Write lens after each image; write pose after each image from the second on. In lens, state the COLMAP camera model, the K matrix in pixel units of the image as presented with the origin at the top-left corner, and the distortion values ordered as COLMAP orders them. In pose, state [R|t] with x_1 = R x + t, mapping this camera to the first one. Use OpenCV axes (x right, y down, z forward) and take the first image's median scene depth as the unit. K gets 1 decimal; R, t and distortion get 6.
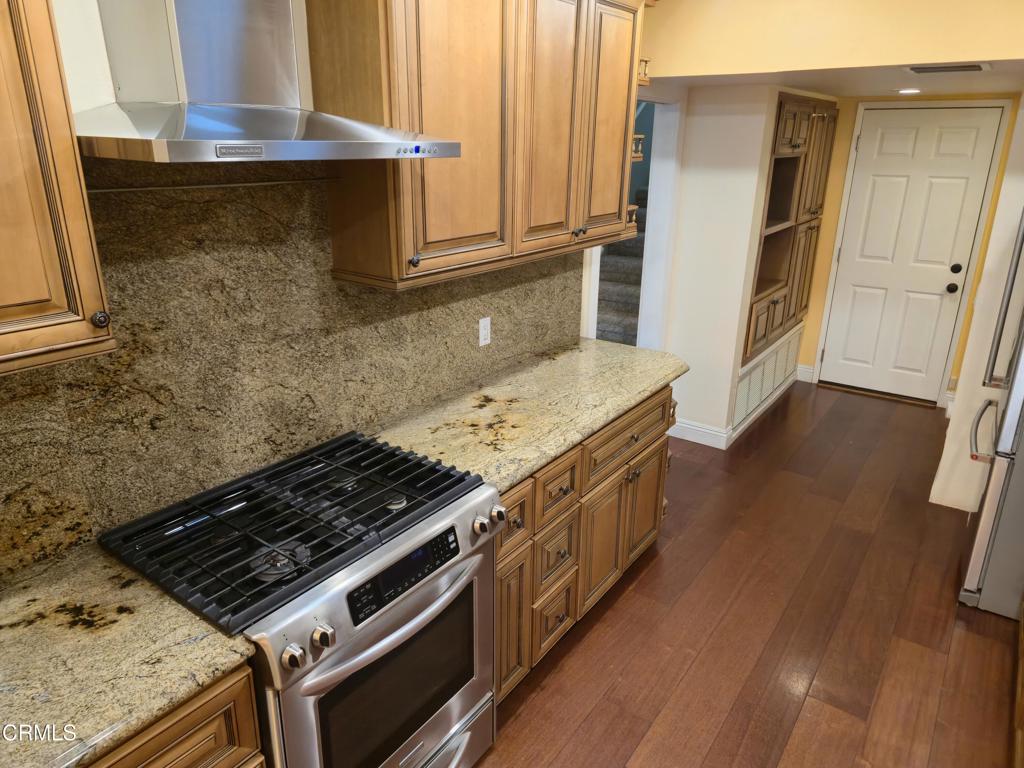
lens RADIAL K [[692.9, 0, 516.6], [0, 692.9, 383.2], [0, 0, 1]] dist [0.083822, -0.063815]
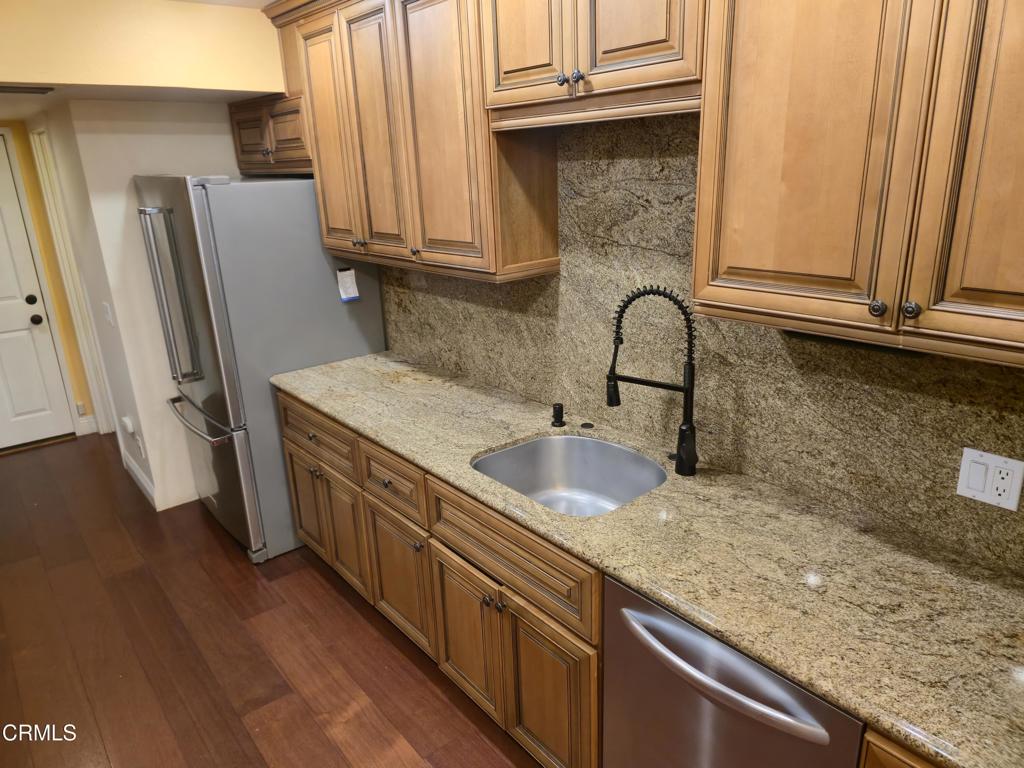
lens RADIAL K [[692.9, 0, 501.3], [0, 692.9, 383.6], [0, 0, 1]] dist [0.083822, -0.063815]
pose [[0.267256, -0.311328, 0.911948, -0.223646], [0.354379, 0.911806, 0.207425, -0.052921], [-0.896097, 0.267740, 0.354014, 0.190585]]
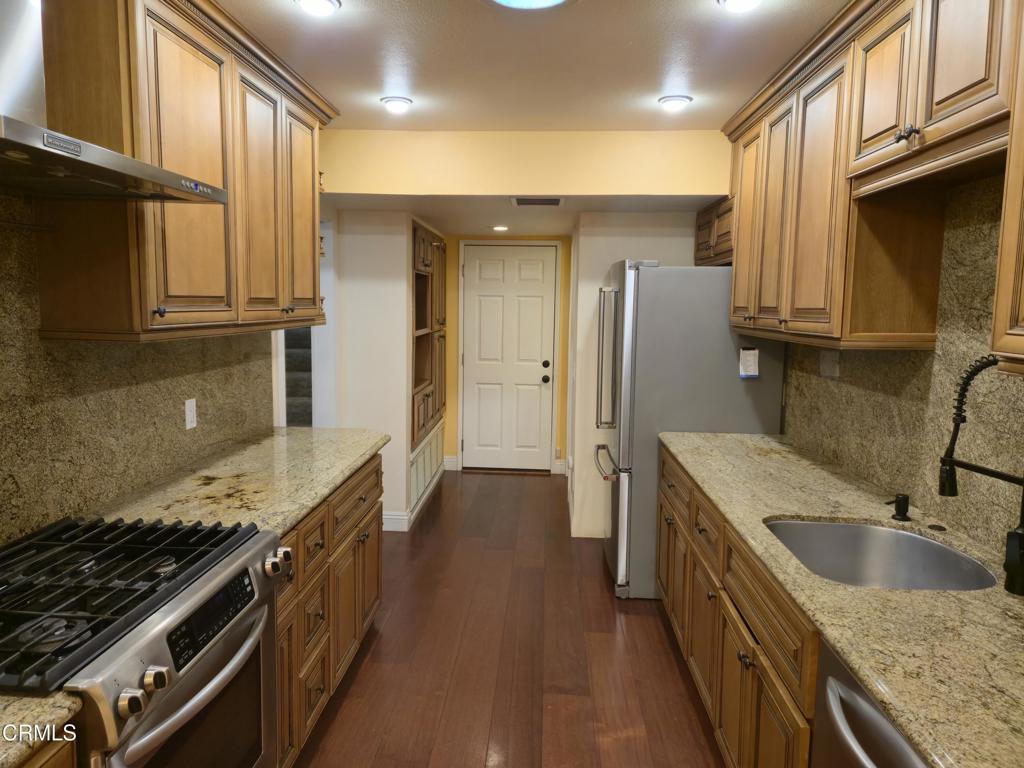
lens RADIAL K [[692.9, 0, 505.7], [0, 692.9, 386.8], [0, 0, 1]] dist [0.083822, -0.063815]
pose [[0.849593, -0.059040, 0.524124, -0.190167], [0.166504, 0.972923, -0.160305, 0.120365], [-0.500468, 0.223463, 0.836419, -0.026403]]
